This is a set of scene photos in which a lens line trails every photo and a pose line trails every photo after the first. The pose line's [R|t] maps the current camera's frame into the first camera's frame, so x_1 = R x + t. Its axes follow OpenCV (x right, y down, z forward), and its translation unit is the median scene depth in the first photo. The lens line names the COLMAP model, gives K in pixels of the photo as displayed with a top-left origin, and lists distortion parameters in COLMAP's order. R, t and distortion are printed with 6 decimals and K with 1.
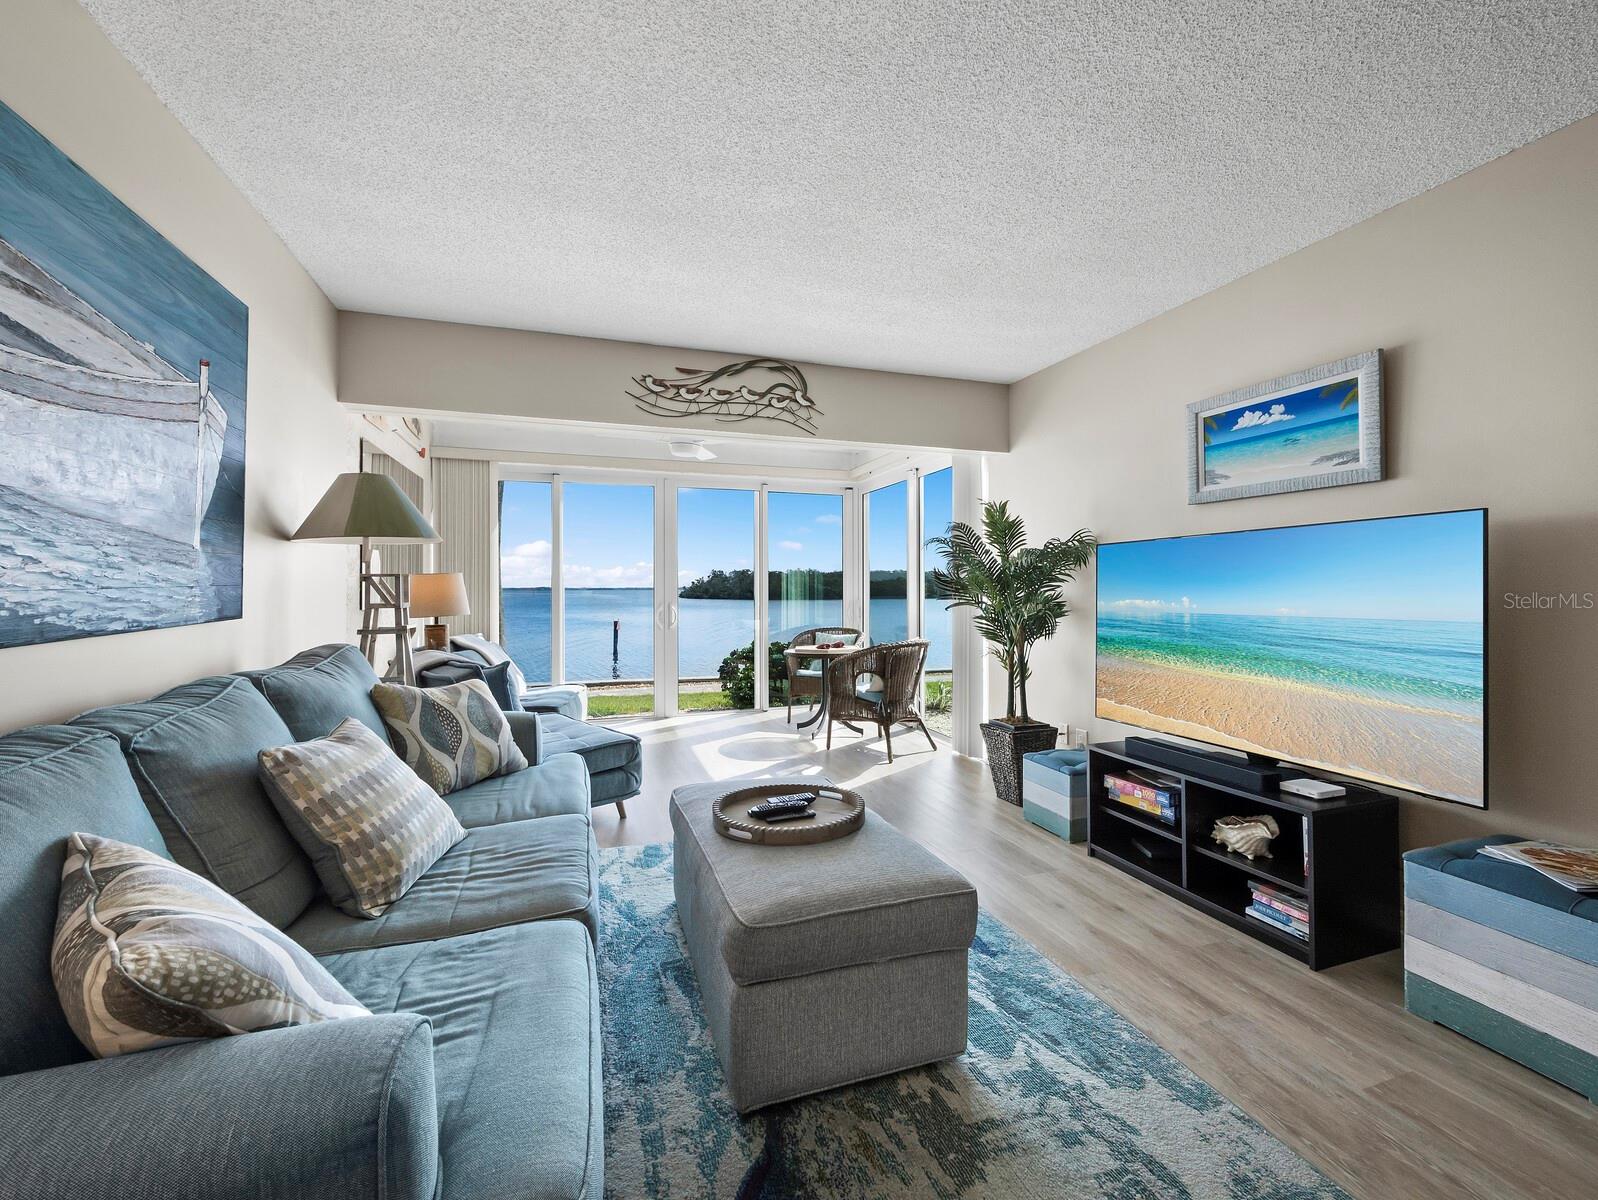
lens RADIAL K [[670.8, 0, 802.9], [0, 670.8, 587.8], [0, 0, 1]] dist [0.001462, 0.000250]
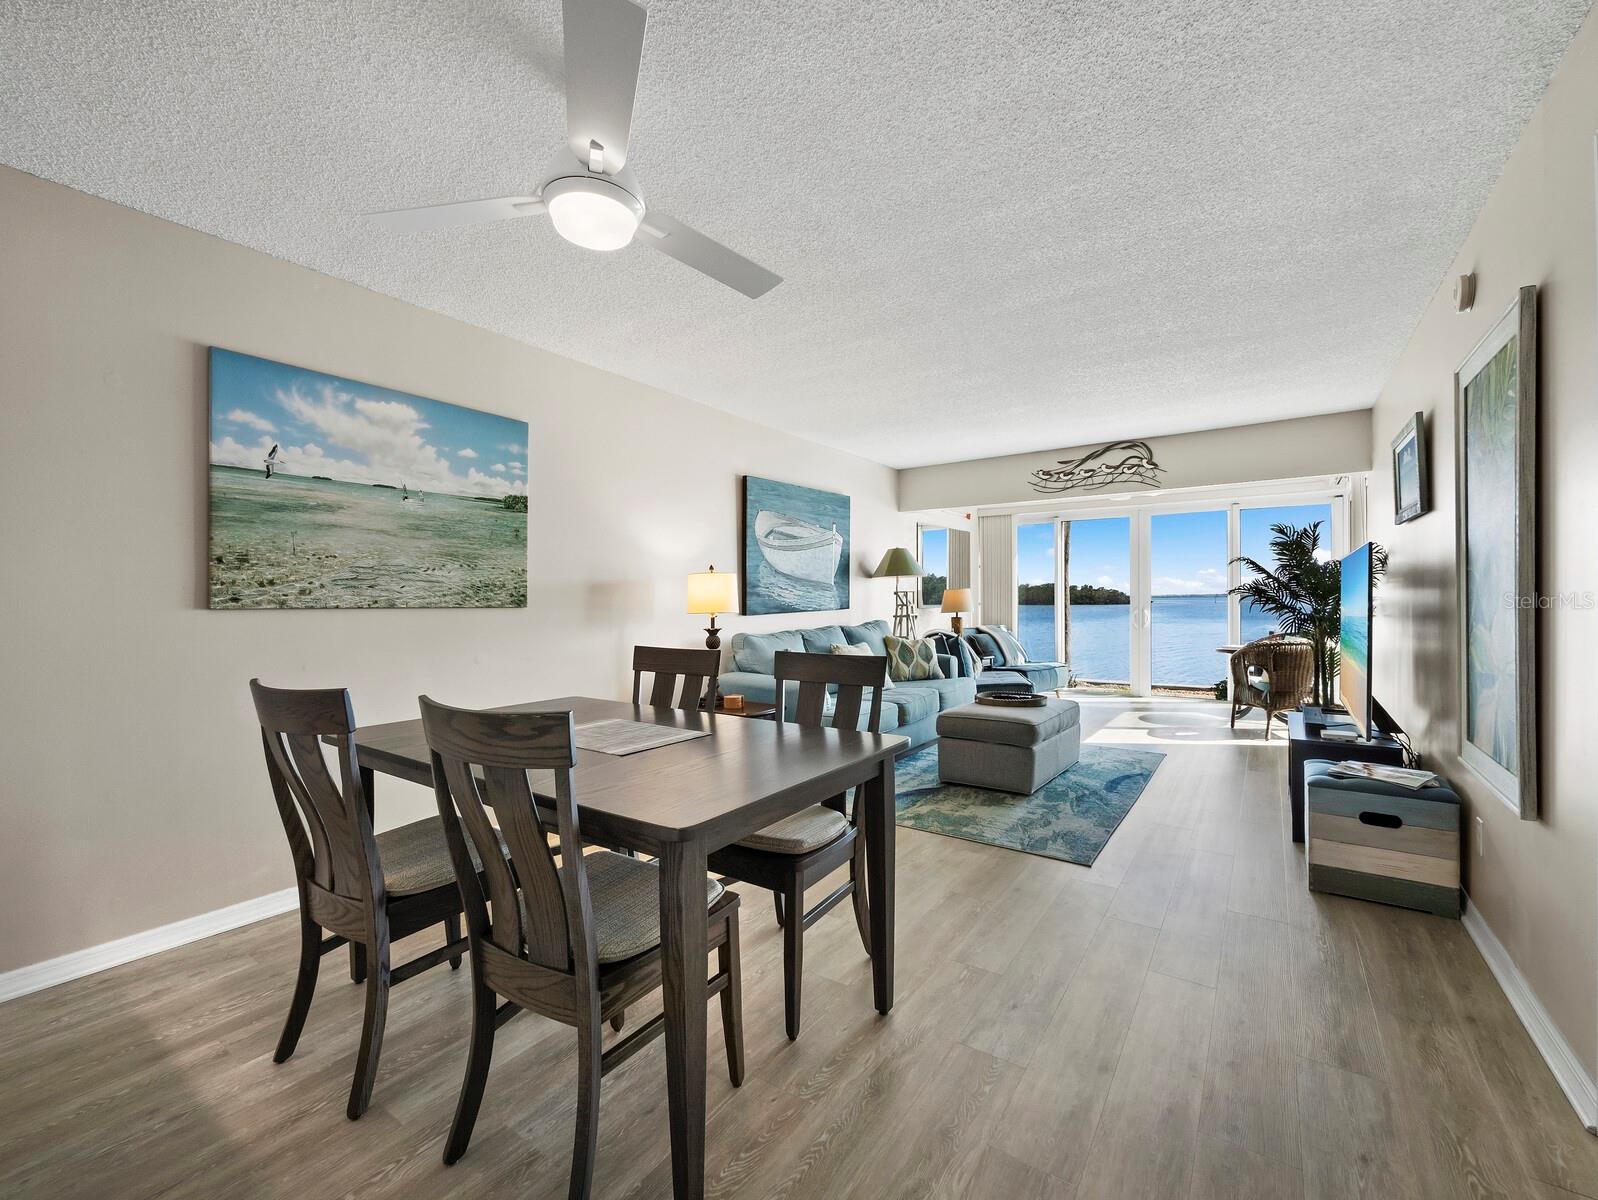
lens RADIAL K [[670.3, 0, 806.3], [0, 670.3, 605.1], [0, 0, 1]] dist [-0.000140, 0.000068]
pose [[0.595291, 0.004553, -0.803497, 1.045036], [0.007293, 0.999912, 0.011069, -0.001666], [0.803477, -0.012449, 0.595206, -0.645707]]
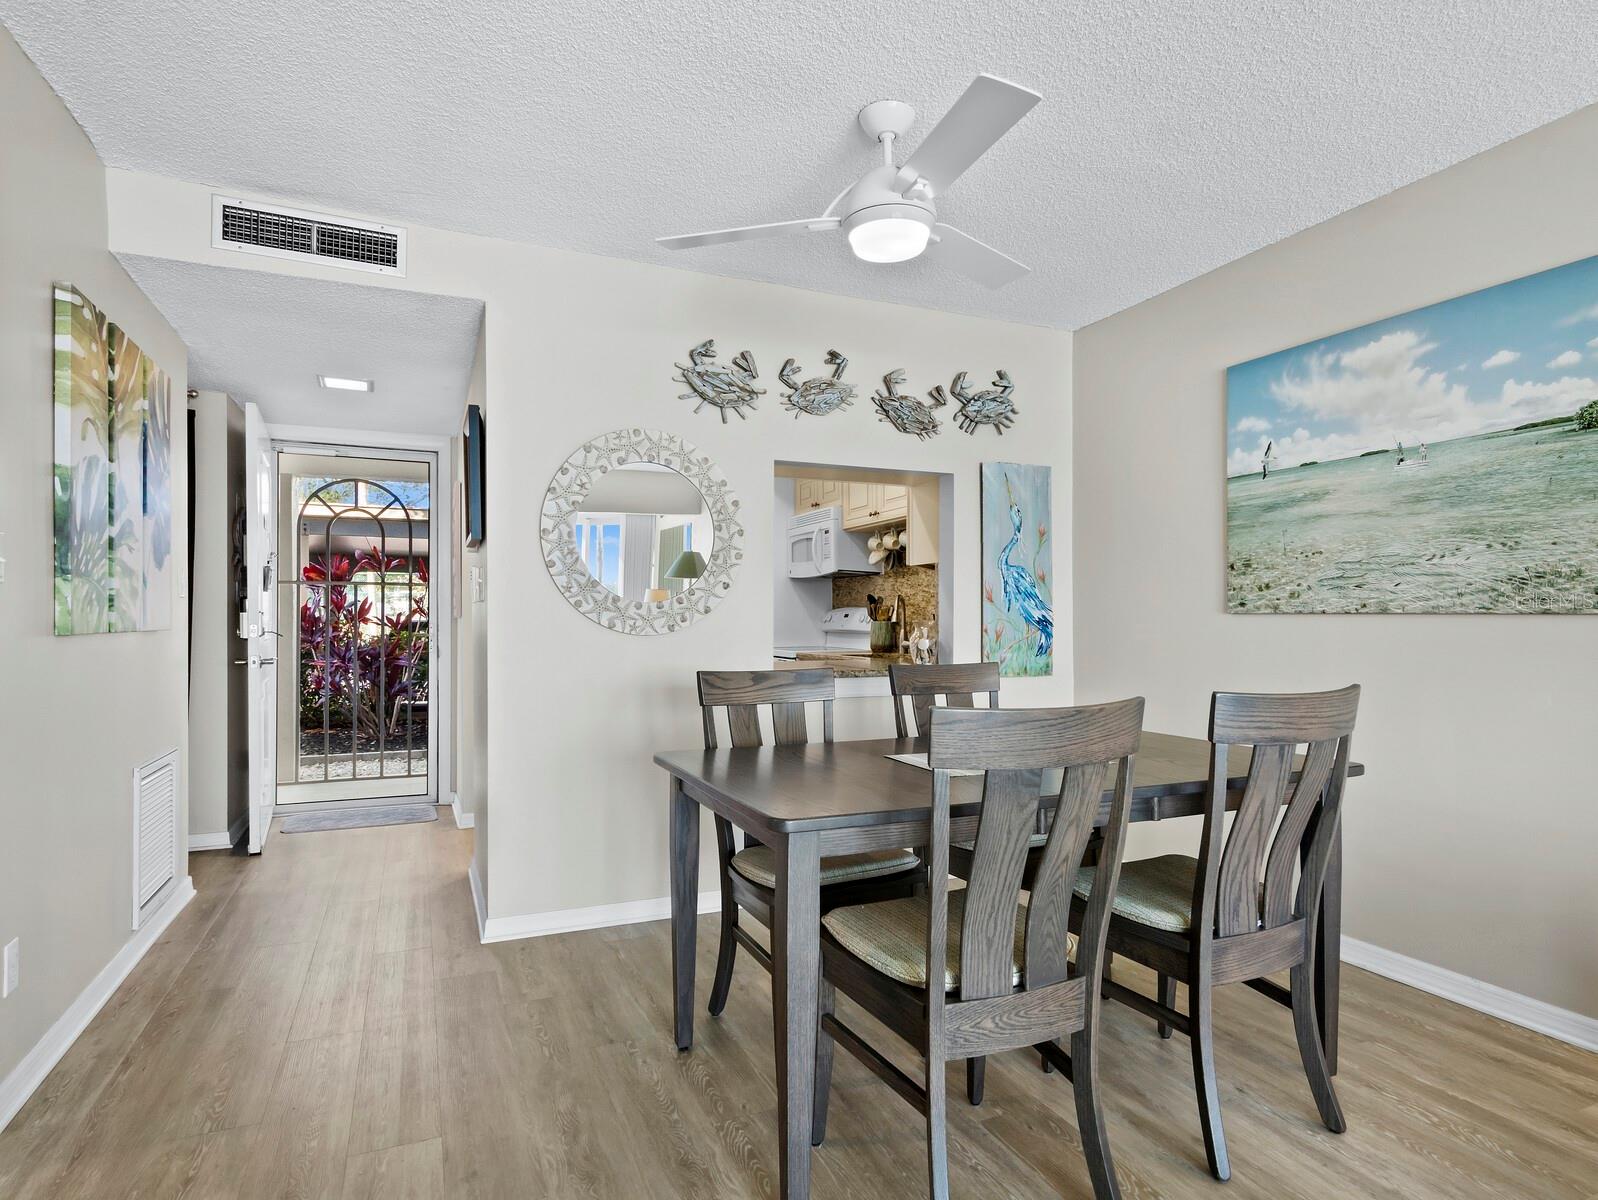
lens RADIAL K [[887.5, 0, 803.5], [0, 887.5, 623.4], [0, 0, 1]] dist [0.004377, 0.000991]
pose [[-0.996425, 0.002059, -0.084462, 0.560786], [0.001966, 0.999997, 0.001182, 0.019424], [0.084464, 0.001012, -0.996426, 0.469551]]
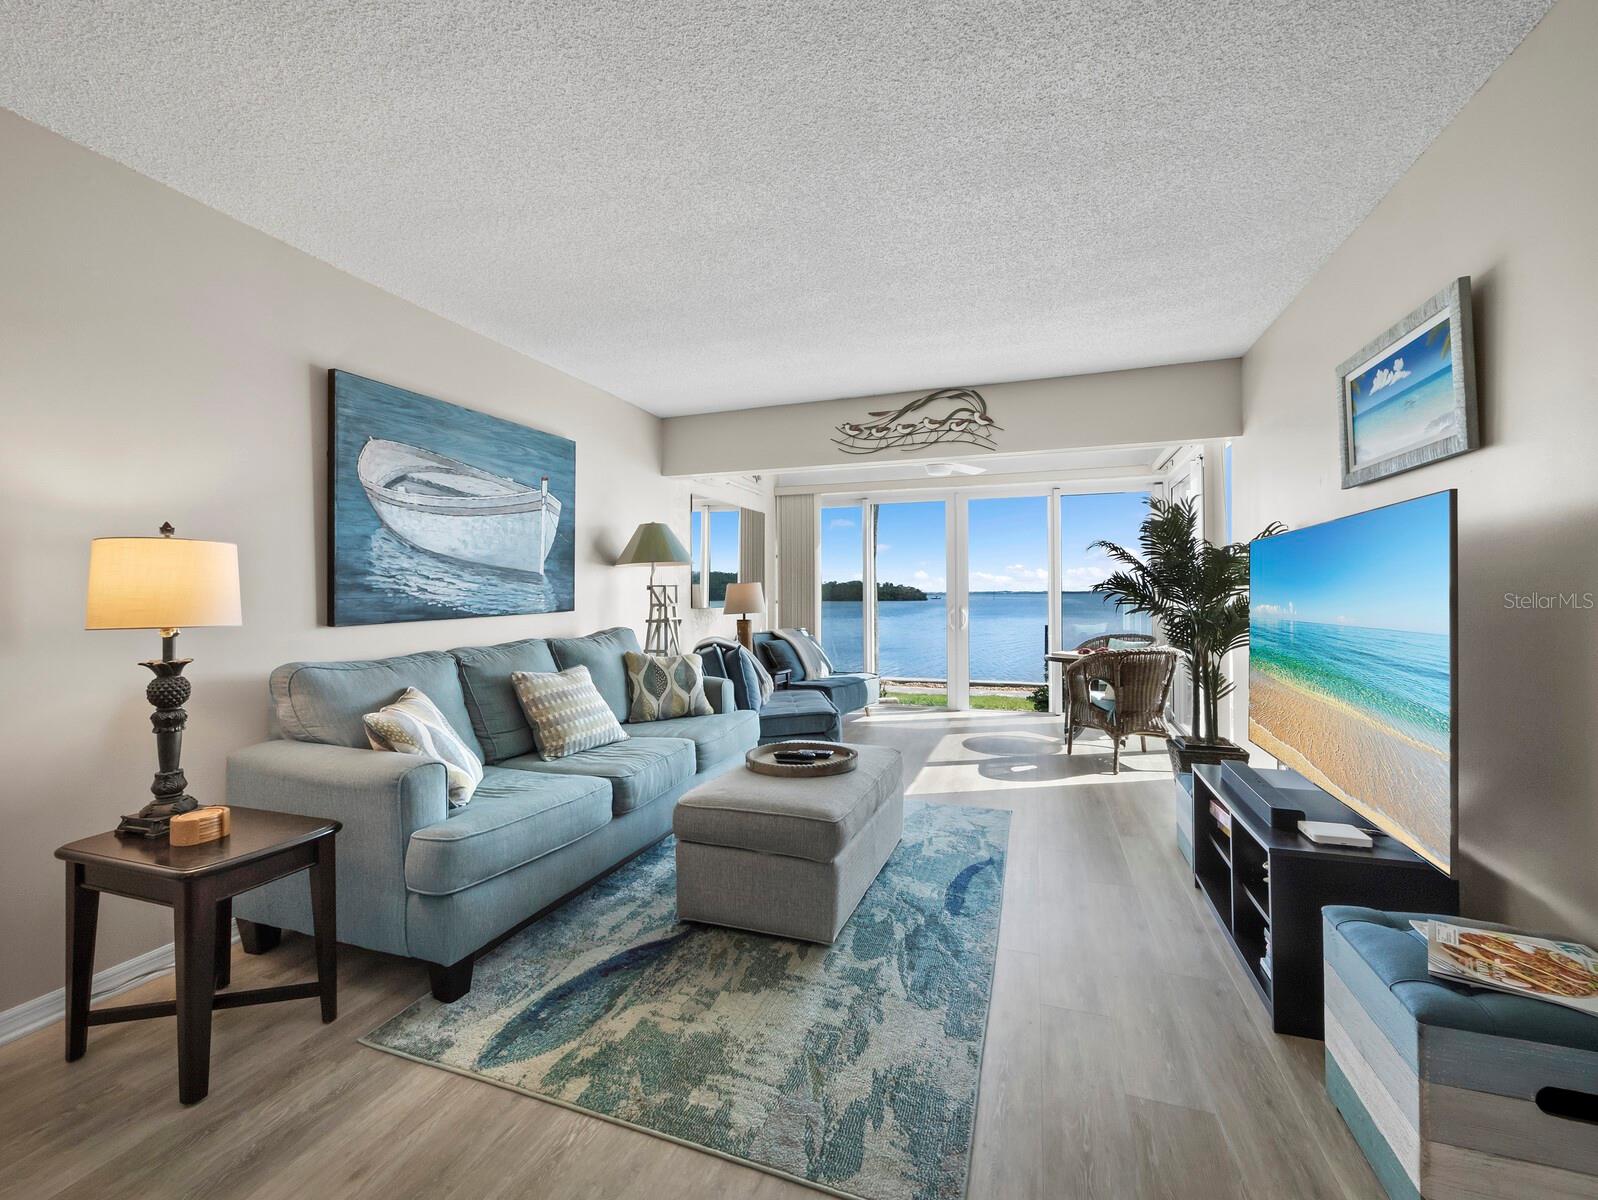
lens RADIAL K [[670.8, 0, 802.9], [0, 670.8, 587.8], [0, 0, 1]] dist [0.001462, 0.000250]
pose [[0.788076, -0.007918, -0.615527, 0.640938], [0.004518, 0.999965, -0.007079, -0.001576], [0.615561, 0.002798, 0.788084, -0.051805]]
